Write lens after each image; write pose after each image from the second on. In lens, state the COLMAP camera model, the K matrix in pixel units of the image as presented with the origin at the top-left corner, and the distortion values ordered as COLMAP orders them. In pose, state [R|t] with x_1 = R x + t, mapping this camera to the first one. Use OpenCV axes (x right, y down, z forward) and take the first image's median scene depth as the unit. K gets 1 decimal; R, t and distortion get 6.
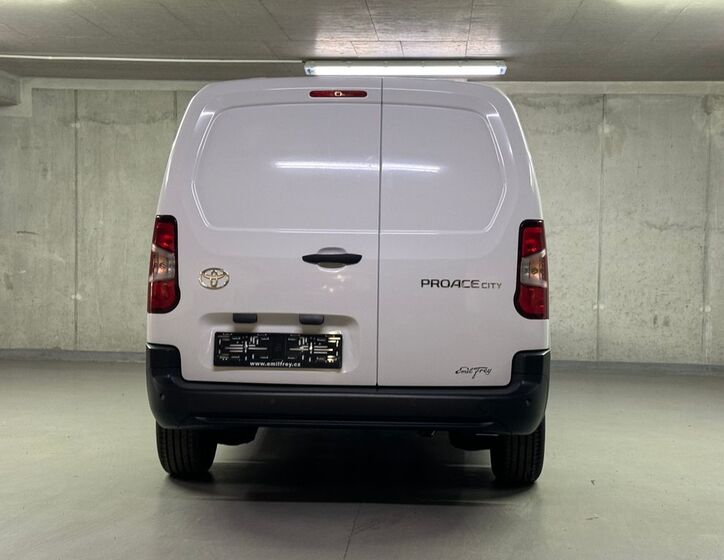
lens RADIAL K [[1173.2, 0, 360.7], [0, 1173.2, 276.2], [0, 0, 1]] dist [0.140014, 0.000000]
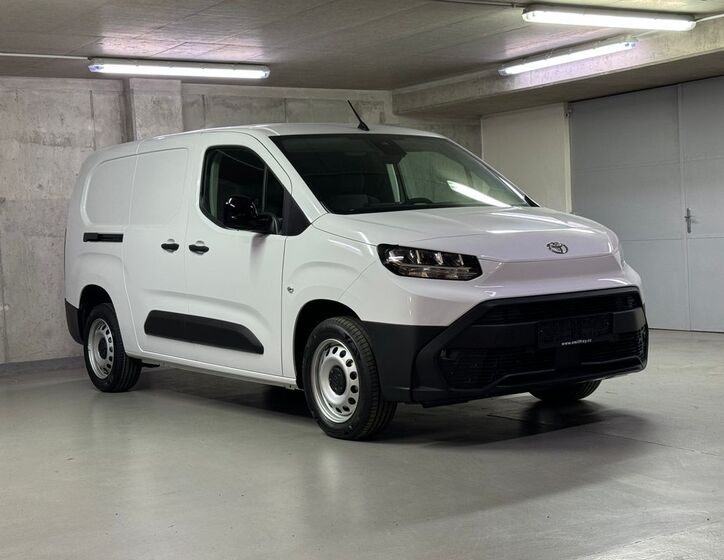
lens RADIAL K [[1144.8, 0, 357.1], [0, 1144.8, 286.7], [0, 0, 1]] dist [0.135147, 0.000000]
pose [[0.789153, -0.084251, 0.608391, -0.480665], [0.078857, 0.996247, 0.035676, -0.007239], [-0.609114, 0.019822, 0.792835, 0.090341]]
